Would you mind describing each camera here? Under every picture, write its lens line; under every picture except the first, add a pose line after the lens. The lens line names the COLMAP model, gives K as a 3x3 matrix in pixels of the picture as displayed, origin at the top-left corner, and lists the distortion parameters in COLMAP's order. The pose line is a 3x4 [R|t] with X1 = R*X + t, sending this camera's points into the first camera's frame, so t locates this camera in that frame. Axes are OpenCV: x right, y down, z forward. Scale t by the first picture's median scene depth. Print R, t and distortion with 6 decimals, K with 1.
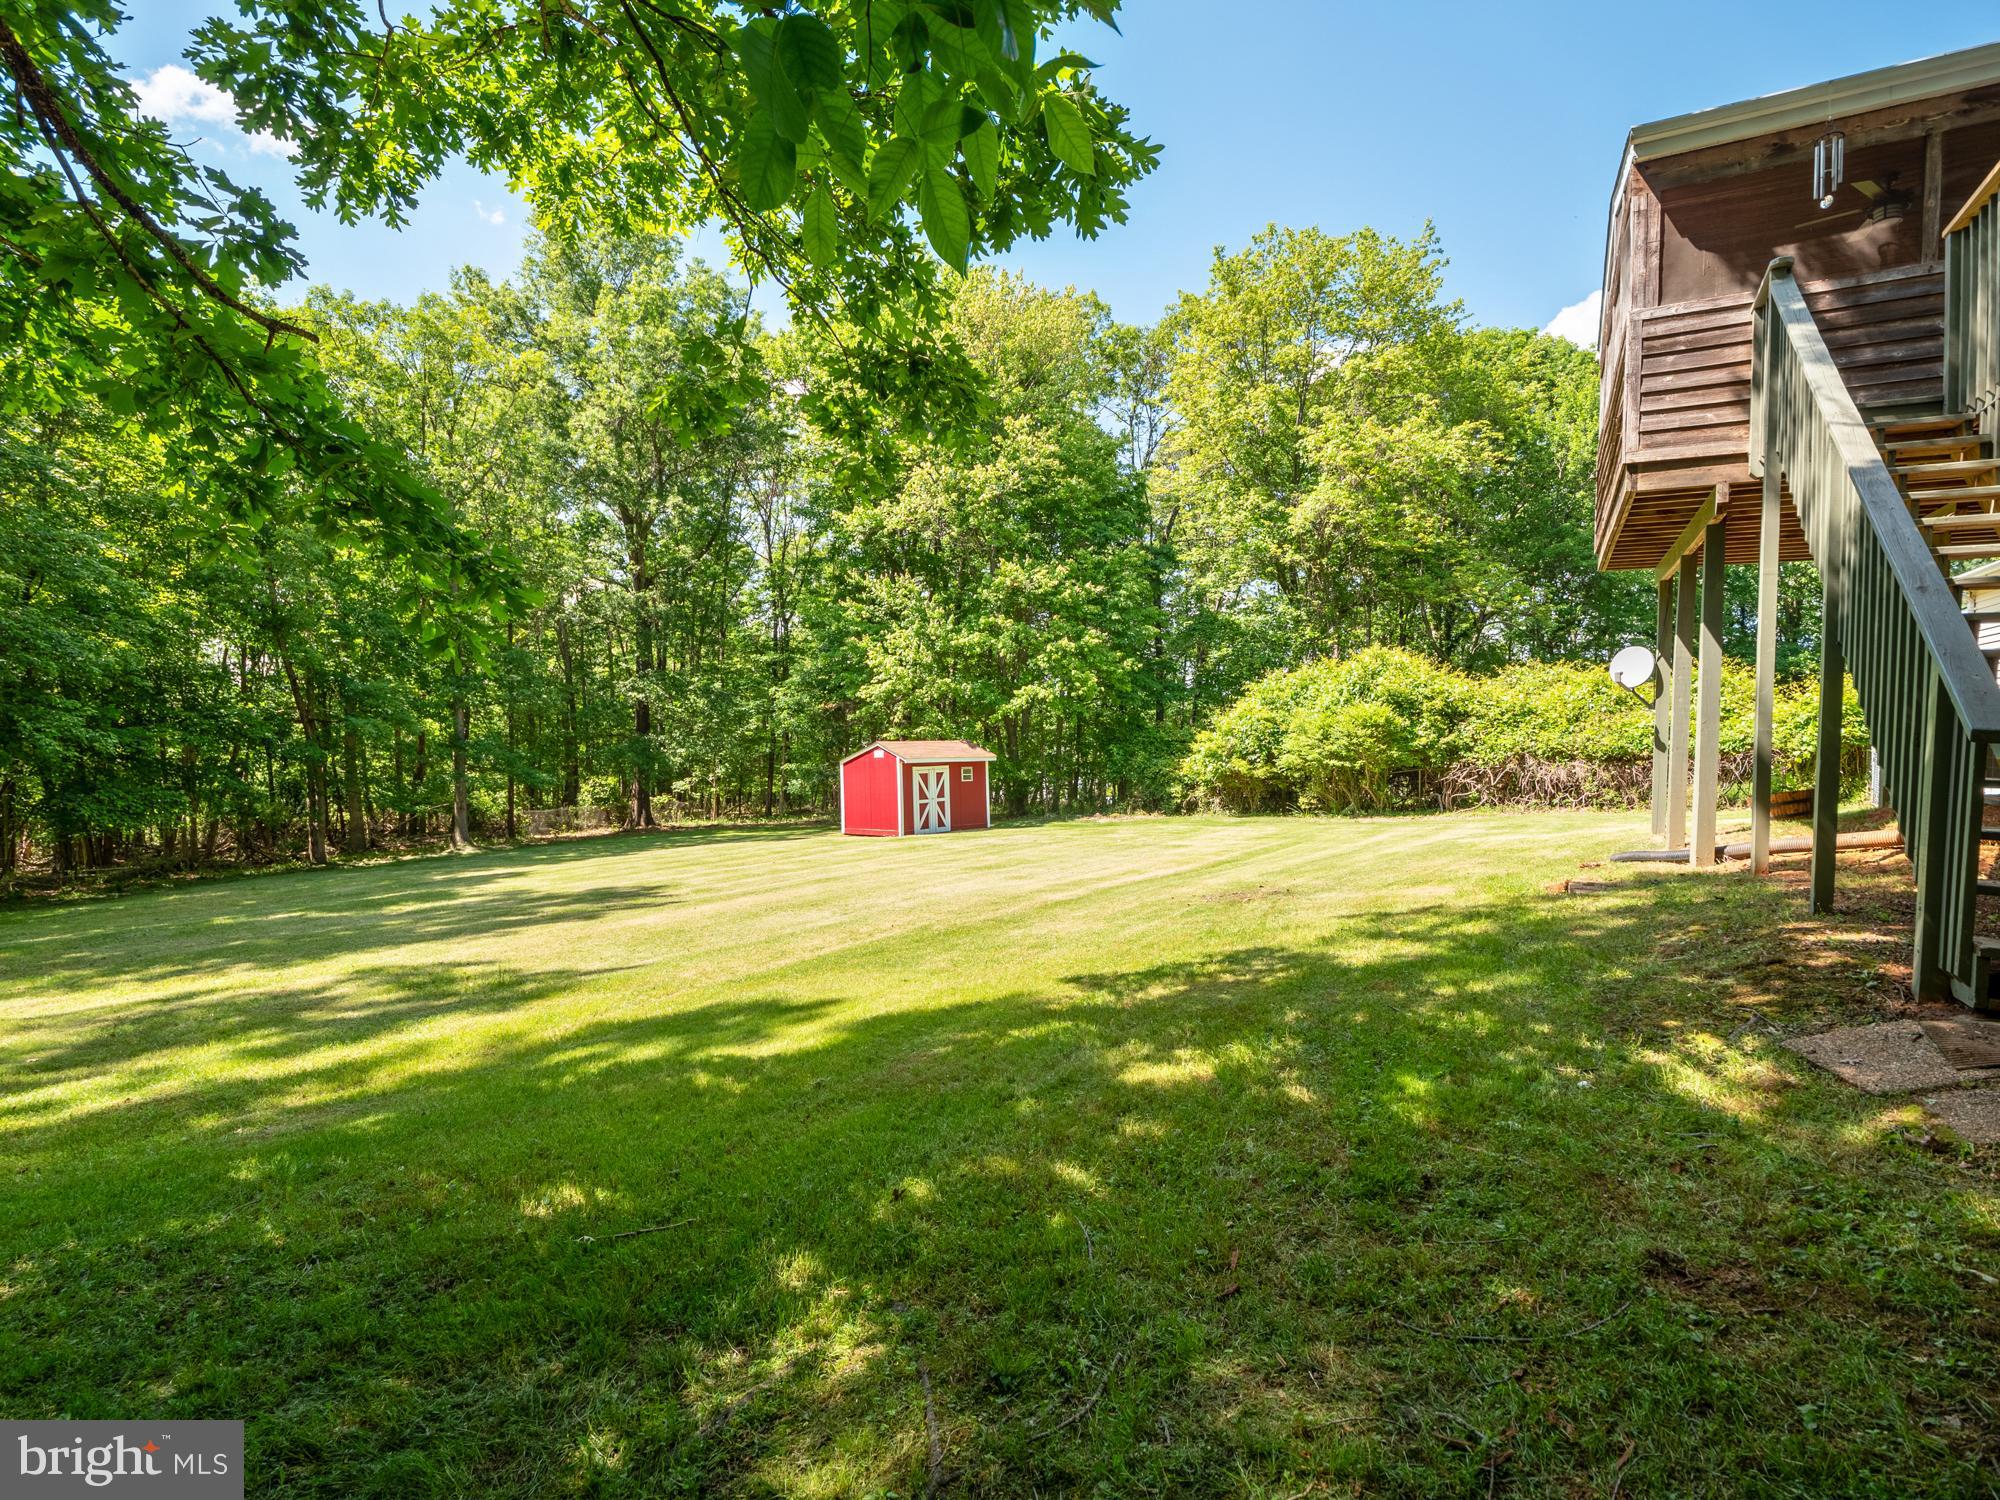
lens RADIAL K [[985.5, 0, 990.2], [0, 985.5, 749.2], [0, 0, 1]] dist [-0.010677, -0.002757]
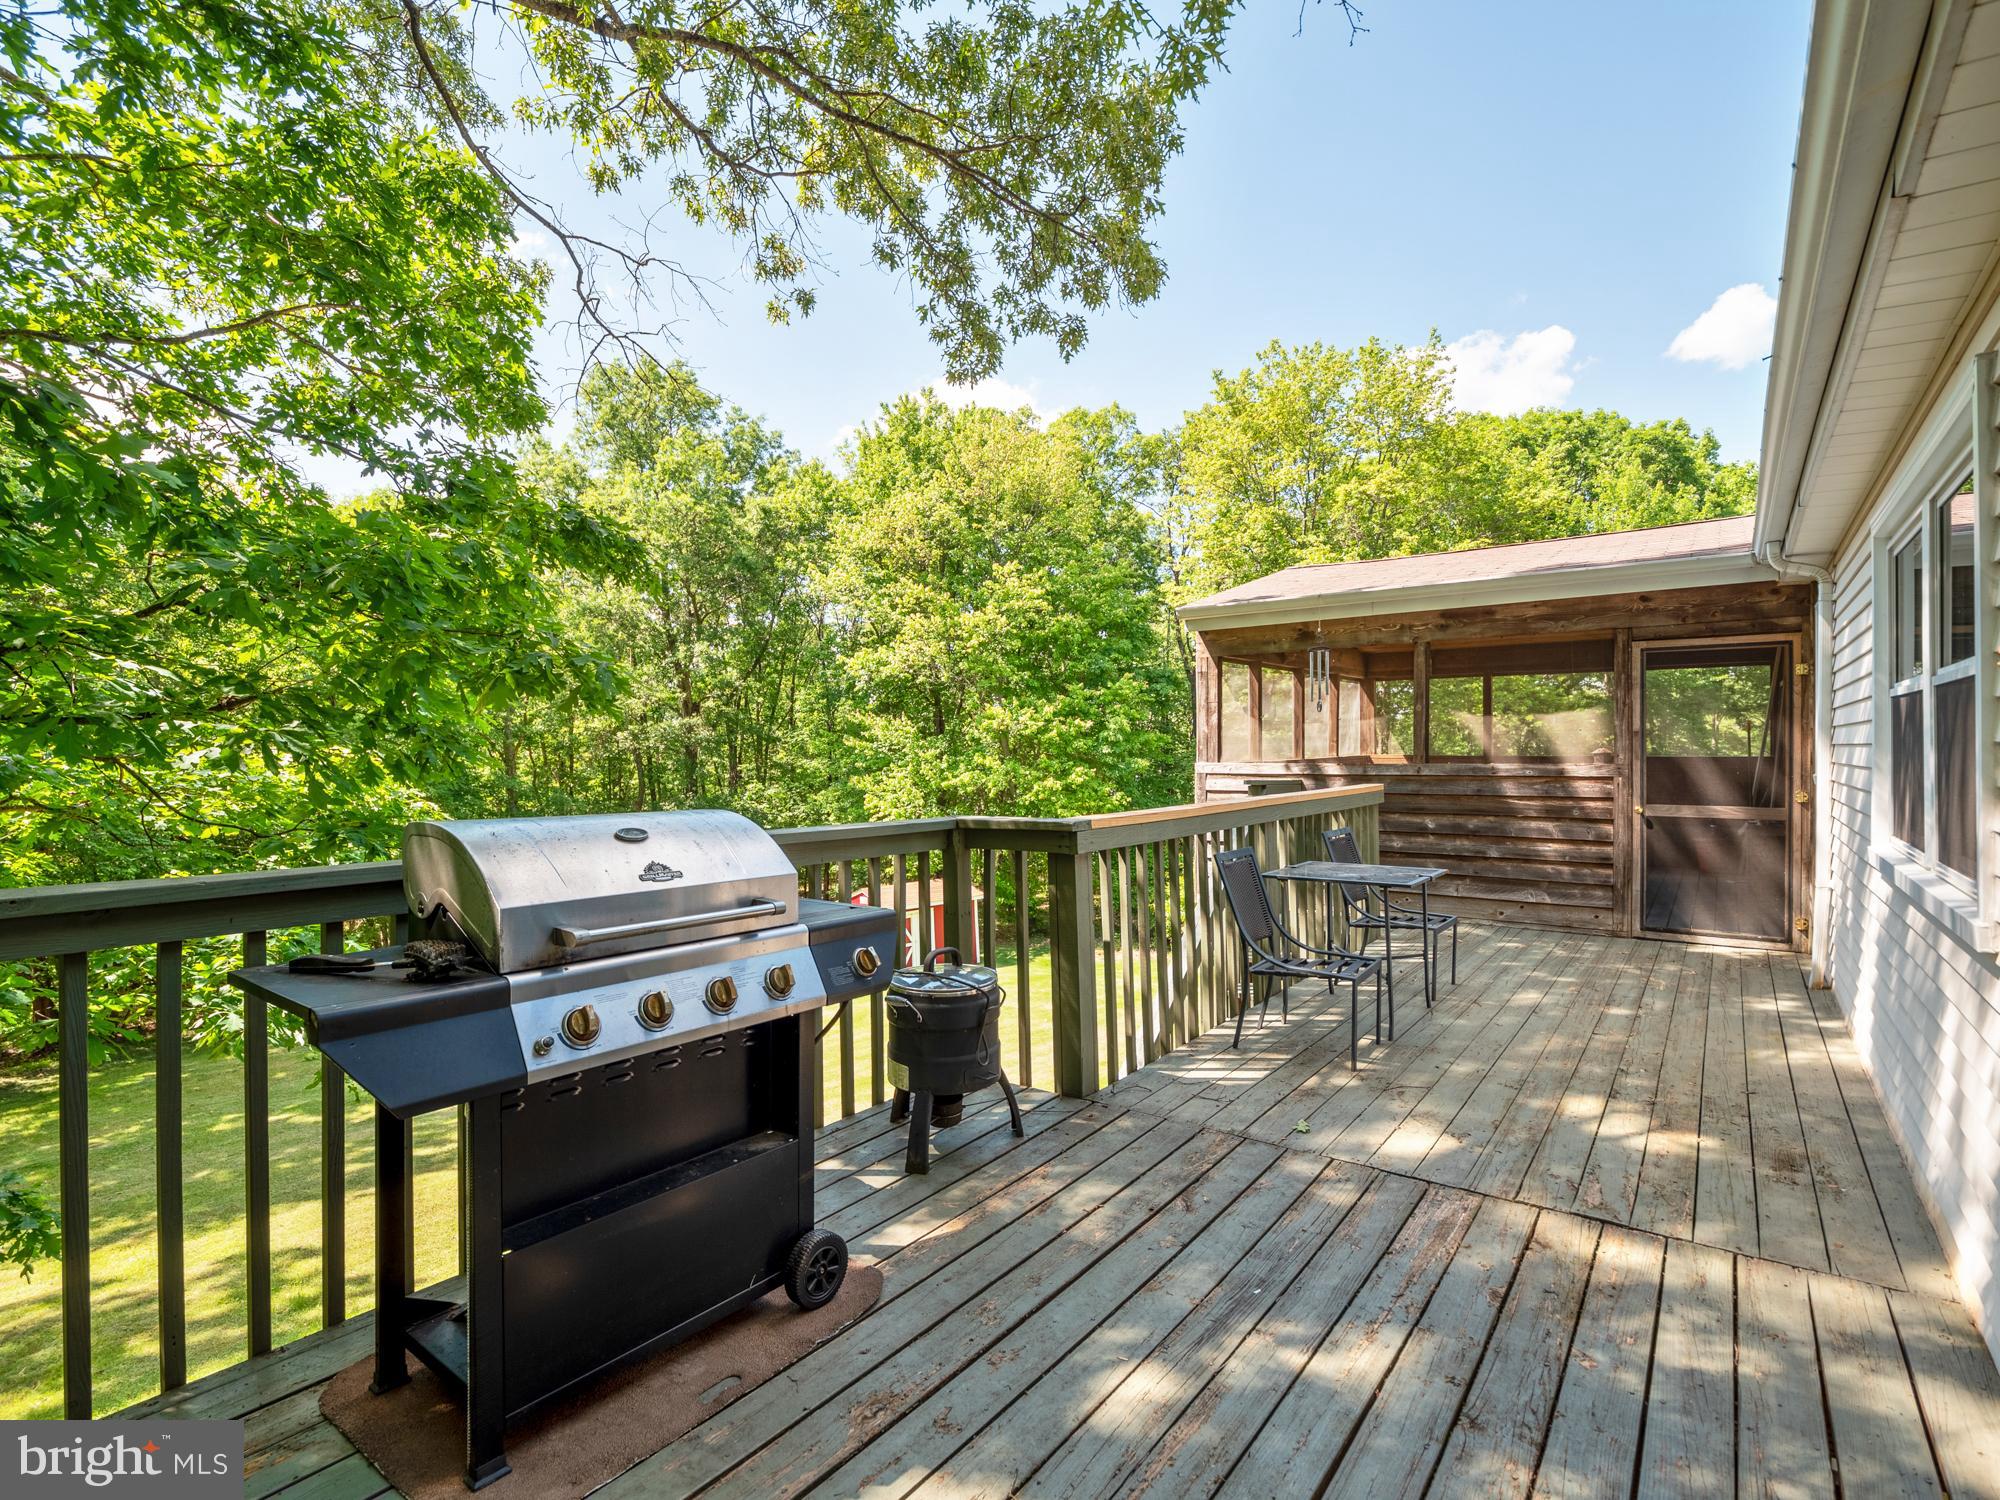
lens RADIAL K [[985.5, 0, 988.7], [0, 985.5, 746.7], [0, 0, 1]] dist [-0.010677, -0.002757]
pose [[0.990452, -0.020733, -0.136292, 0.151924], [0.017015, 0.999452, -0.028385, -0.115973], [0.136806, 0.025795, 0.990262, -0.032290]]
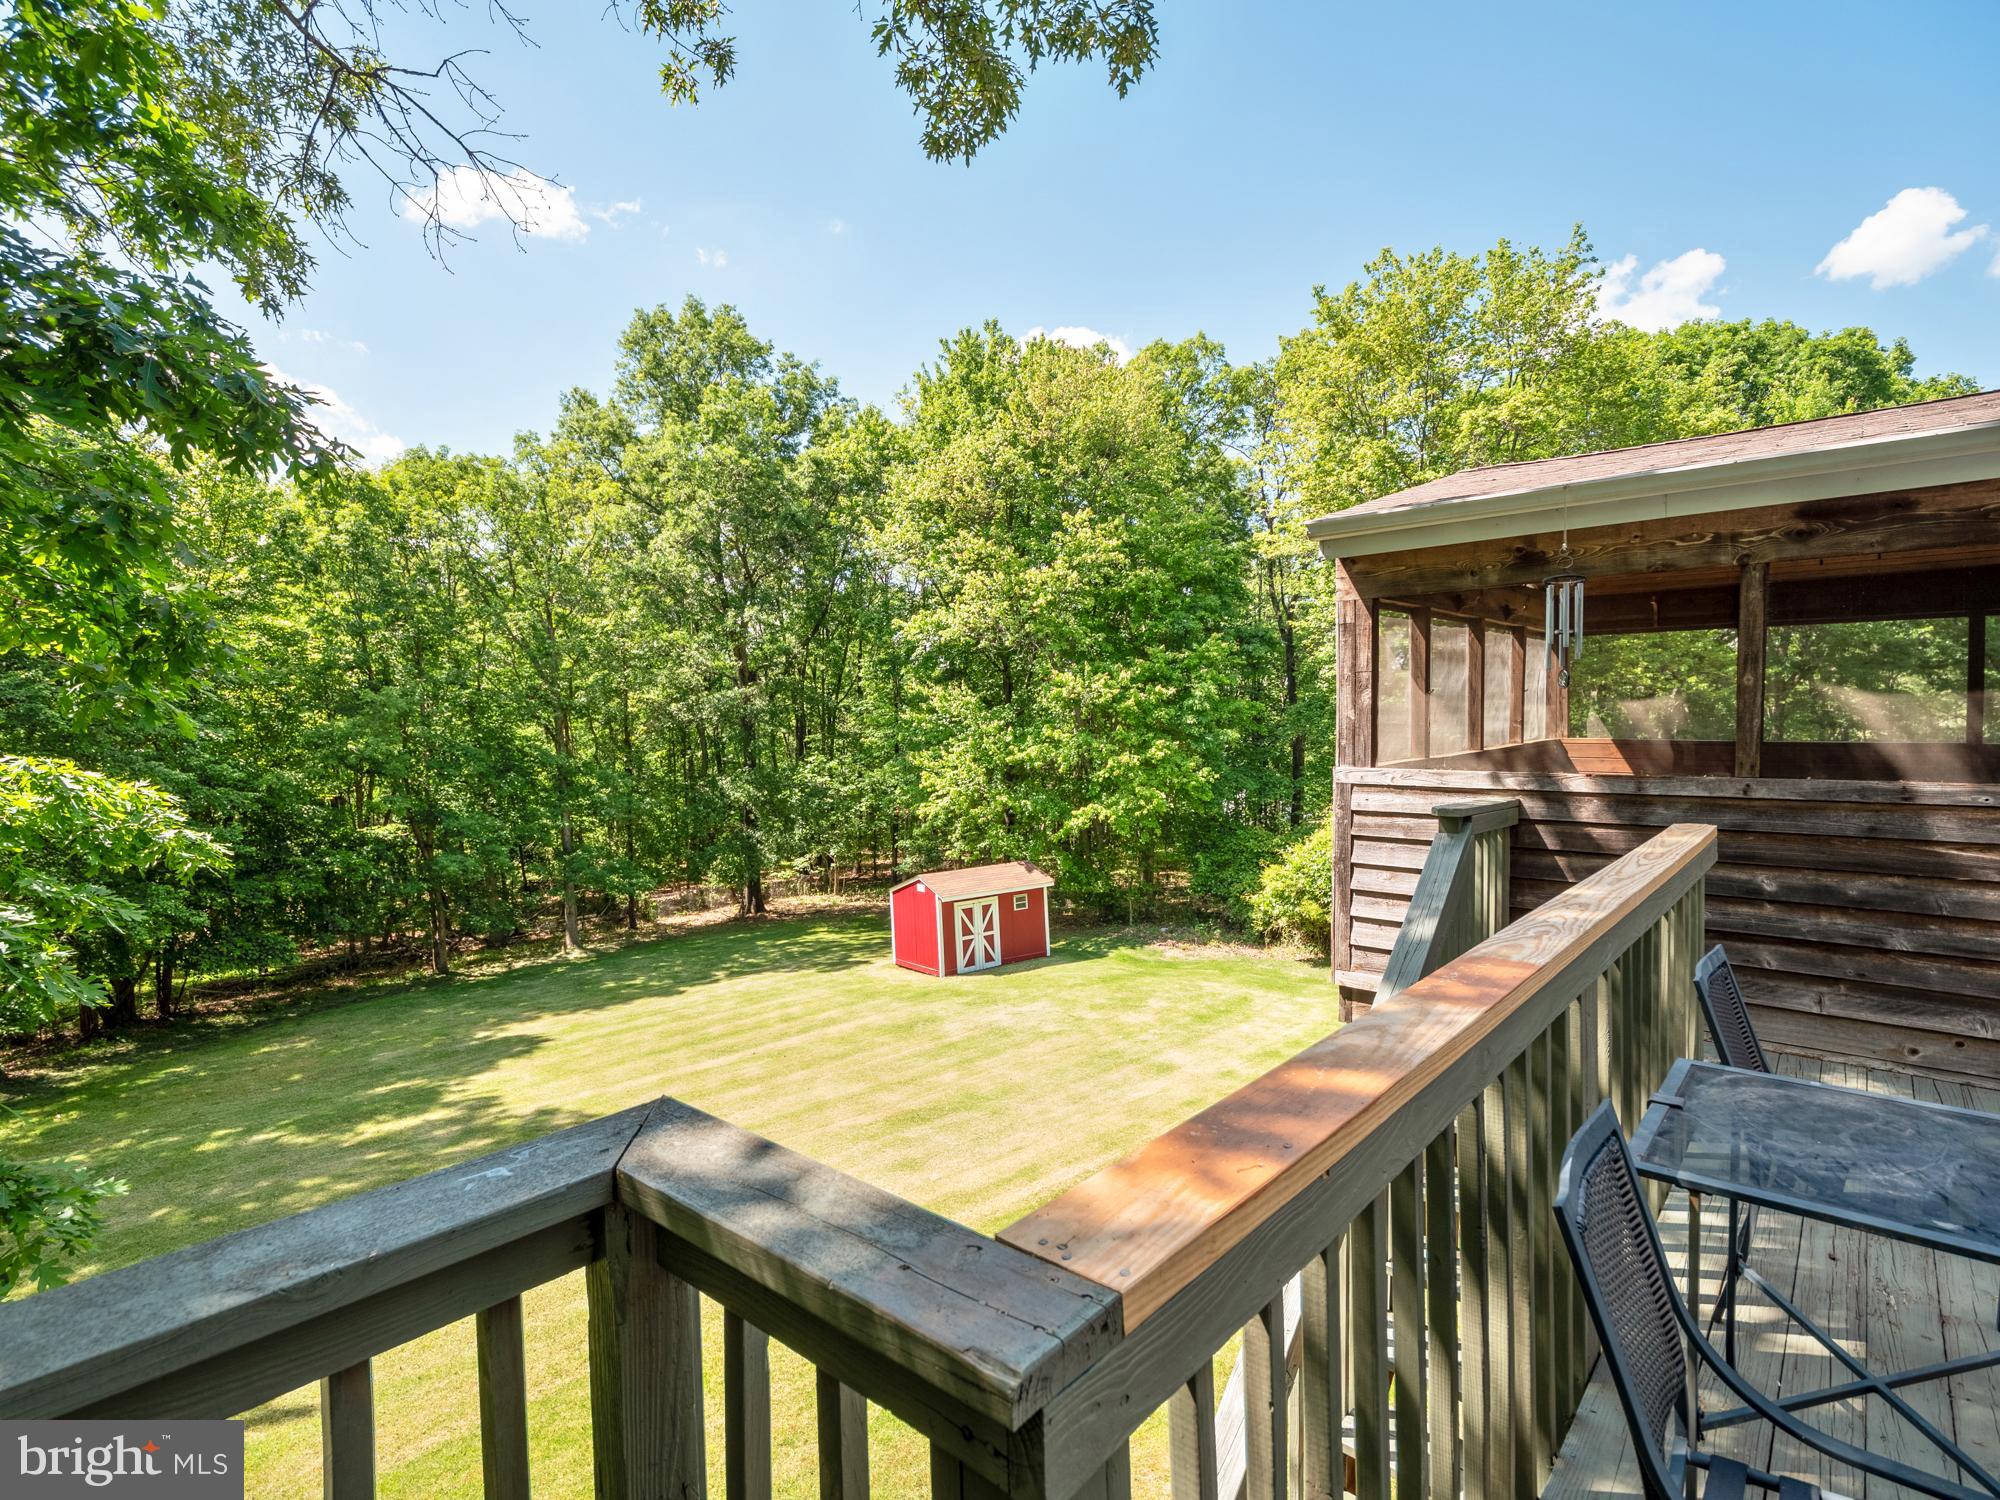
lens RADIAL K [[985.5, 0, 986.9], [0, 985.5, 747.8], [0, 0, 1]] dist [-0.010677, -0.002757]
pose [[0.974995, -0.020332, -0.221297, 0.150200], [0.022481, 0.999721, 0.007195, -0.125003], [0.221089, -0.011990, 0.975180, 0.070891]]
